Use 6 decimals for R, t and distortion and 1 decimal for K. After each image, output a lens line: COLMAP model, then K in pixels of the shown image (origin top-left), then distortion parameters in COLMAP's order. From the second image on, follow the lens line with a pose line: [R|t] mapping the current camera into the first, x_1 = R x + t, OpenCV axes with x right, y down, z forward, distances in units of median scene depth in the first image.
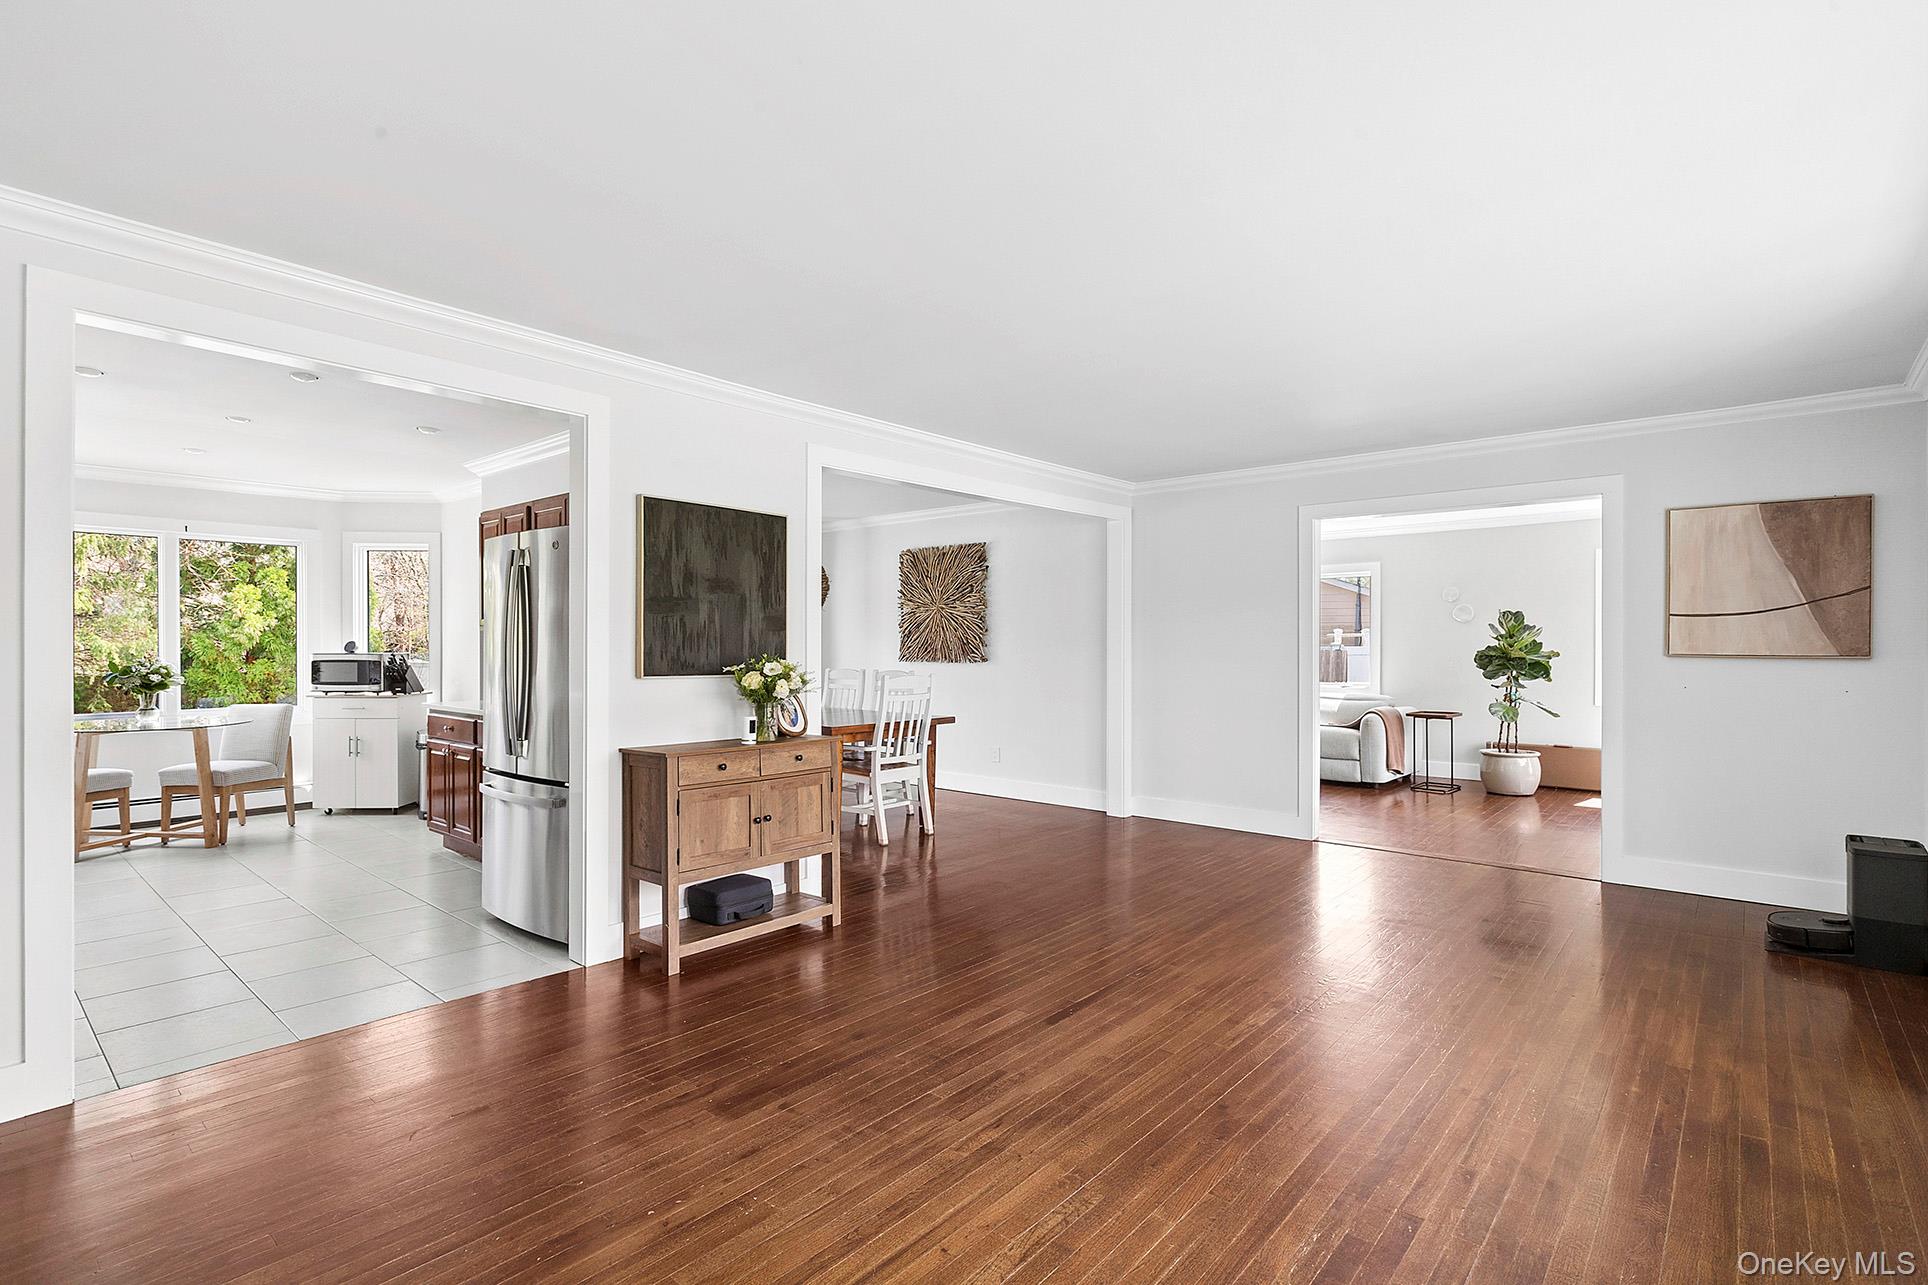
lens RADIAL K [[919.6, 0, 958.7], [0, 919.6, 654.9], [0, 0, 1]] dist [-0.000646, 0.000043]
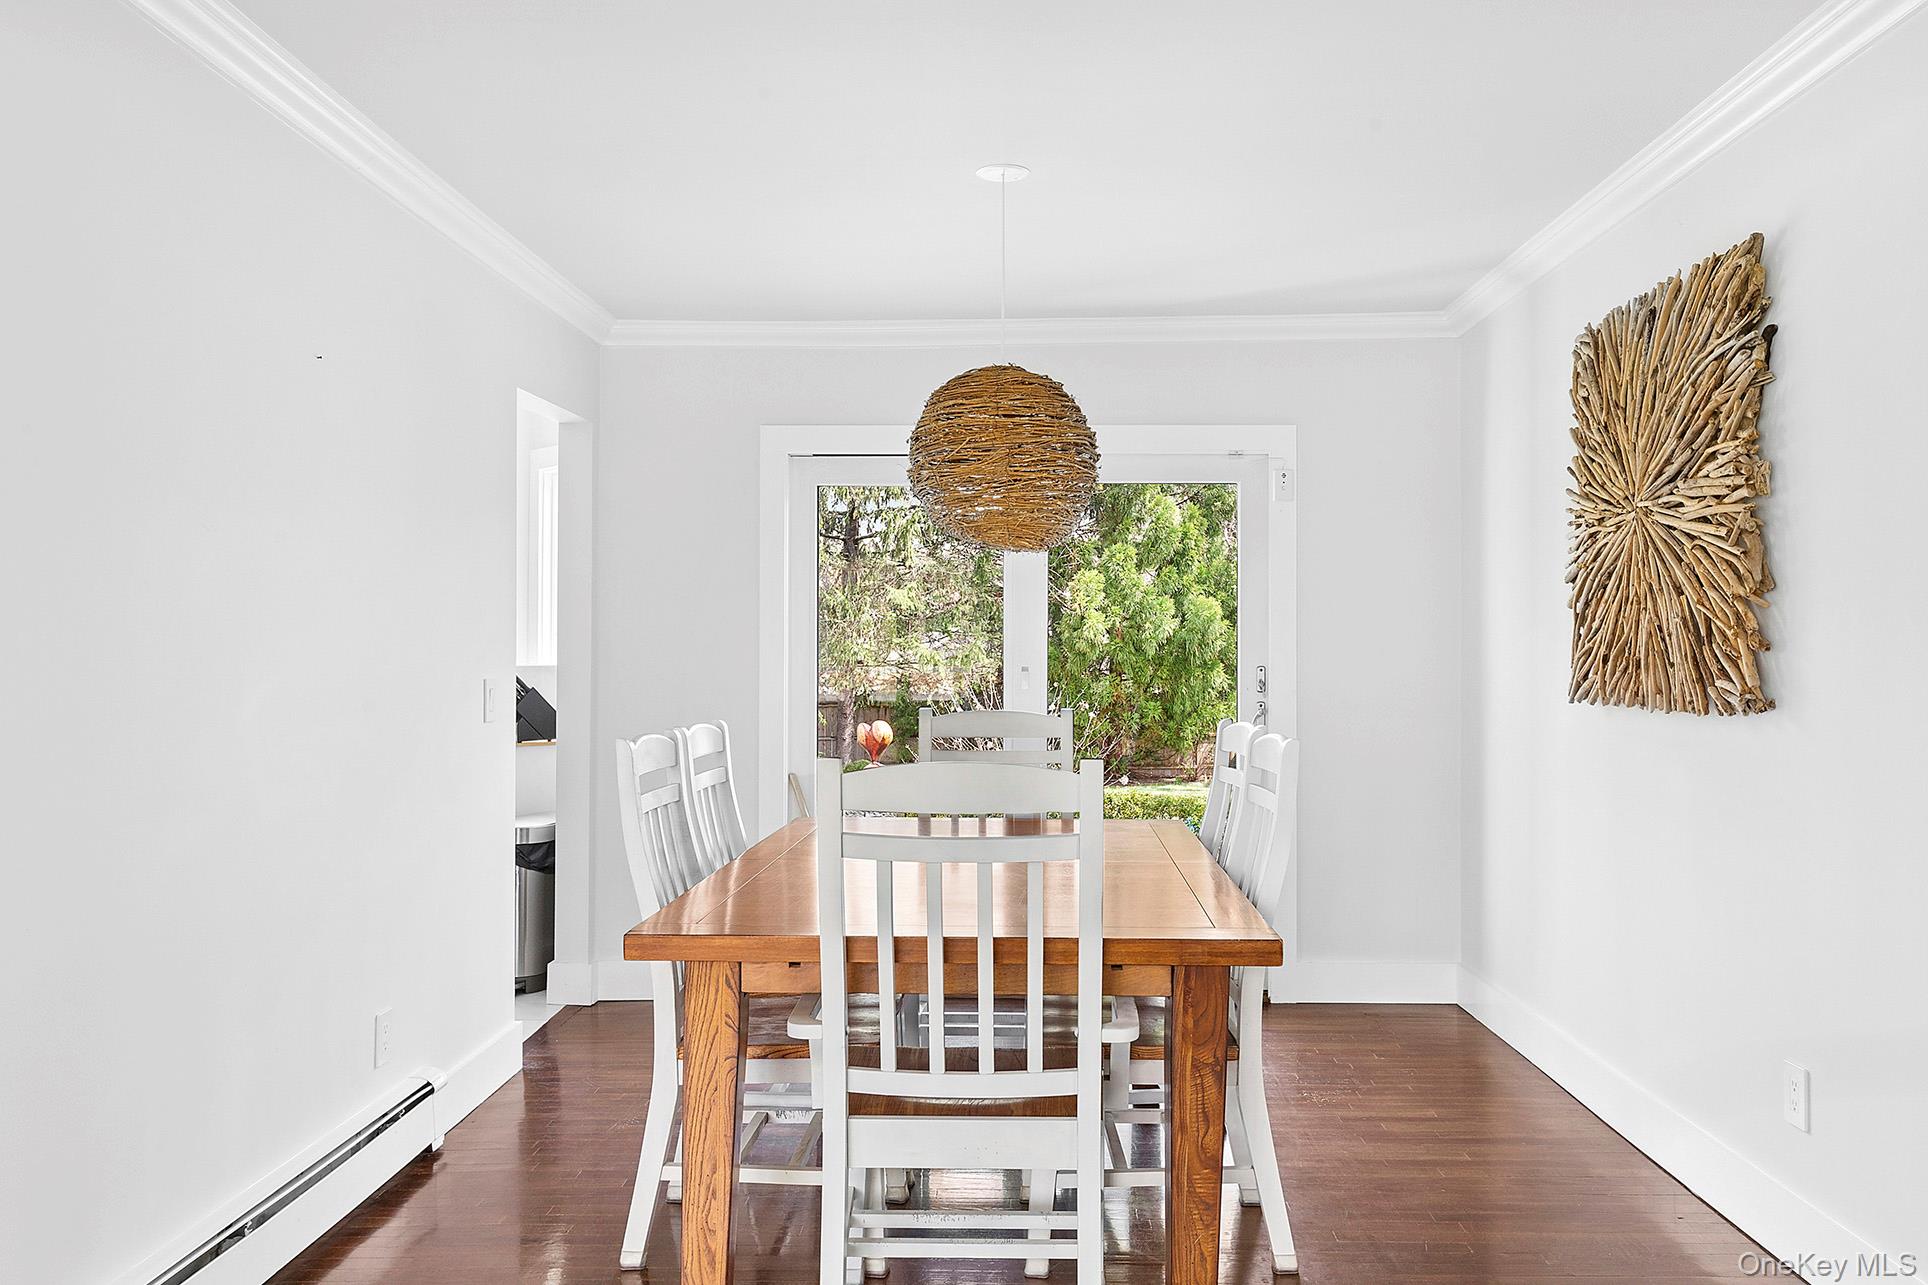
lens RADIAL K [[1540.8, 0, 964.0], [0, 1540.8, 645.9], [0, 0, 1]] dist [0.001787, 0.000450]
pose [[0.627841, -0.006721, -0.778312, 0.075496], [-0.006347, 0.999885, -0.013755, -0.001236], [0.778316, 0.013575, 0.627726, 0.197463]]
